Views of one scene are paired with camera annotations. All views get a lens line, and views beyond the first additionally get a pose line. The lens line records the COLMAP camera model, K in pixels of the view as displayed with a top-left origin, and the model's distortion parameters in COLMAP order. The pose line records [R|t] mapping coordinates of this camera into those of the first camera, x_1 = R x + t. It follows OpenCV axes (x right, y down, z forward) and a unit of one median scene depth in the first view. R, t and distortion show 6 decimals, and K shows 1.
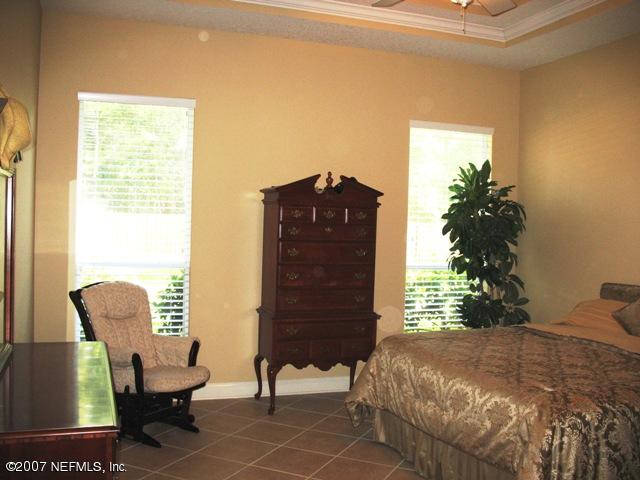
lens RADIAL K [[650.5, 0, 320.0], [0, 650.5, 240.0], [0, 0, 1]] dist [-0.165538, -0.010680]
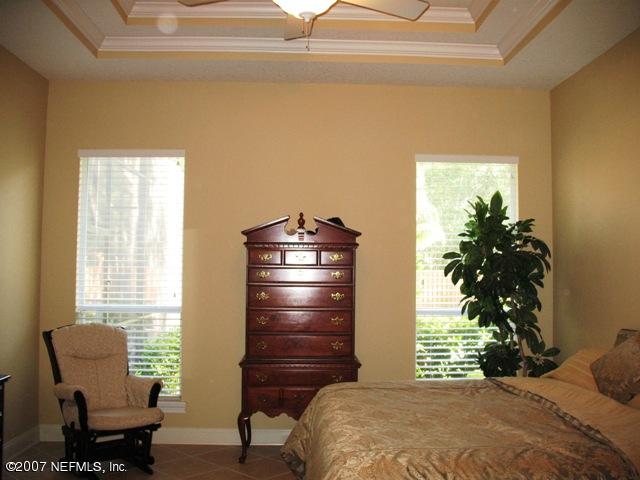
lens RADIAL K [[646.4, 0, 320.0], [0, 646.4, 240.0], [0, 0, 1]] dist [-0.136593, -0.000753]
pose [[0.955625, -0.032662, -0.292770, 0.281270], [0.009678, 0.996779, -0.079610, 0.010882], [0.294427, 0.073244, 0.952863, 0.080731]]
